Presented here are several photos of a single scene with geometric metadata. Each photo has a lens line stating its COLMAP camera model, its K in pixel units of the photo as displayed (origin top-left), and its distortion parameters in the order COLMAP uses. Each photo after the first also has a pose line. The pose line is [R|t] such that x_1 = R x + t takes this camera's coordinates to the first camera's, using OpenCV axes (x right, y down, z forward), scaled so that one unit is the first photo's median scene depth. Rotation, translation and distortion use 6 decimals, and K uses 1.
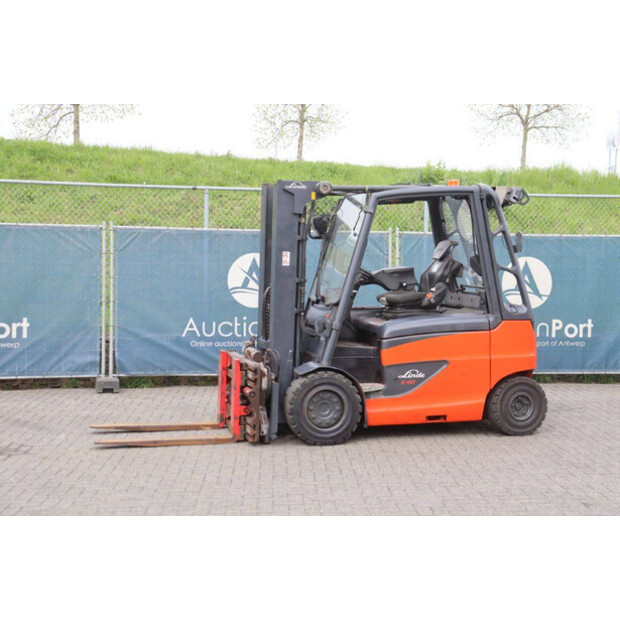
lens RADIAL K [[1029.6, 0, 308.5], [0, 1029.6, 301.5], [0, 0, 1]] dist [0.177996, 0.071612]
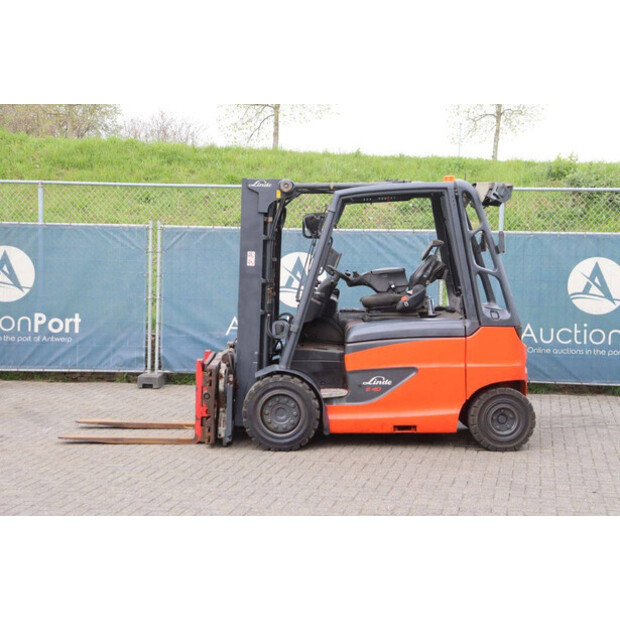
lens RADIAL K [[1029.6, 0, 308.5], [0, 1029.6, 301.5], [0, 0, 1]] dist [0.177996, 0.071612]
pose [[0.968787, 0.016030, -0.247376, 0.267130], [-0.015465, 0.999871, 0.004226, -0.005658], [0.247412, -0.000268, 0.968910, 0.062524]]
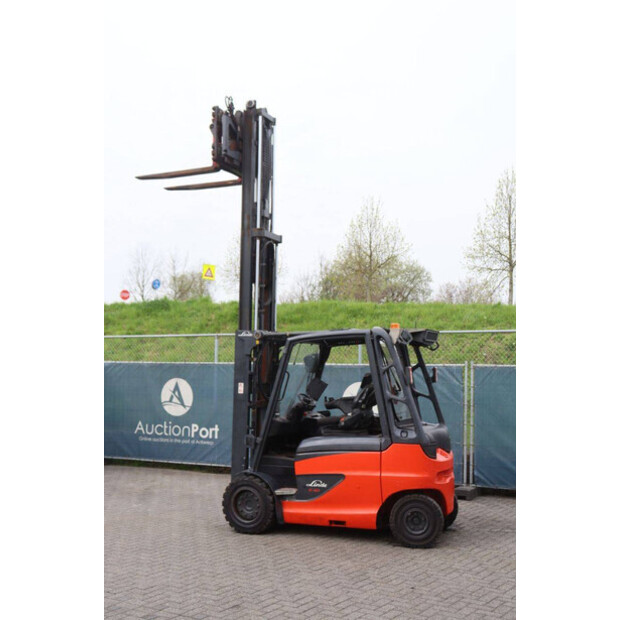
lens RADIAL K [[745.7, 0, 299.8], [0, 745.7, 308.1], [0, 0, 1]] dist [0.024234, 0.034595]
pose [[0.793123, -0.055195, -0.606556, 0.621661], [-0.028916, 0.991350, -0.128021, -0.021902], [0.608375, 0.119075, 0.784666, 0.260758]]
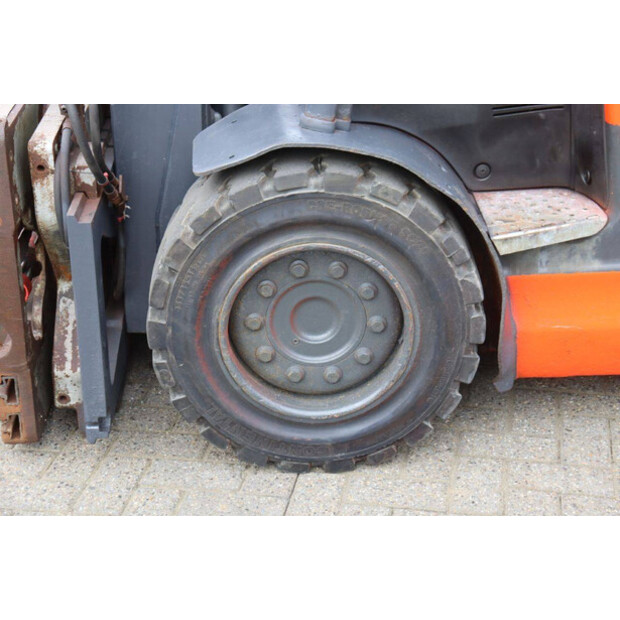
lens RADIAL K [[1178.0, 0, 310.0], [0, 1178.0, 310.0], [0, 0, 1]] dist [0.023664, 0.054188]
pose [[0.978517, 0.067542, -0.194791, 0.061114], [0.009691, 0.928702, 0.370700, 0.006482], [0.205940, -0.364624, 0.908096, 0.735511]]
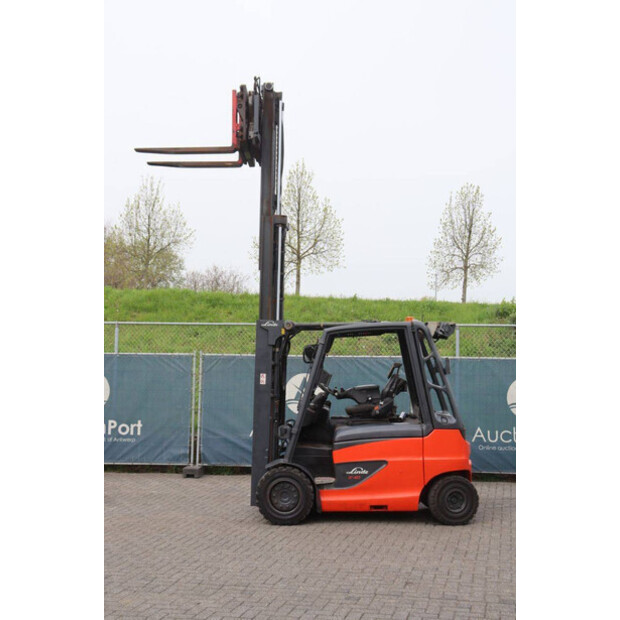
lens RADIAL K [[800.0, 0, 300.5], [0, 800.0, 308.2], [0, 0, 1]] dist [0.033614, 0.049778]
pose [[0.959420, -0.023185, -0.281027, 0.306907], [-0.011669, 0.992496, -0.121718, -0.006854], [0.281741, 0.120058, 0.951950, 0.024333]]
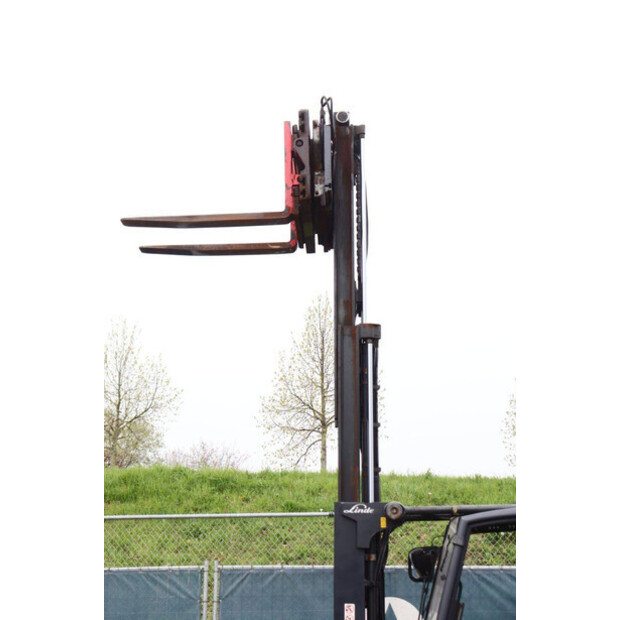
lens RADIAL K [[1015.6, 0, 307.7], [0, 1015.6, 299.5], [0, 0, 1]] dist [0.150569, 0.181195]
pose [[0.958626, -0.092065, -0.269370, 0.161088], [0.004431, 0.950969, -0.309253, -0.026818], [0.284633, 0.295265, 0.912032, 0.259367]]
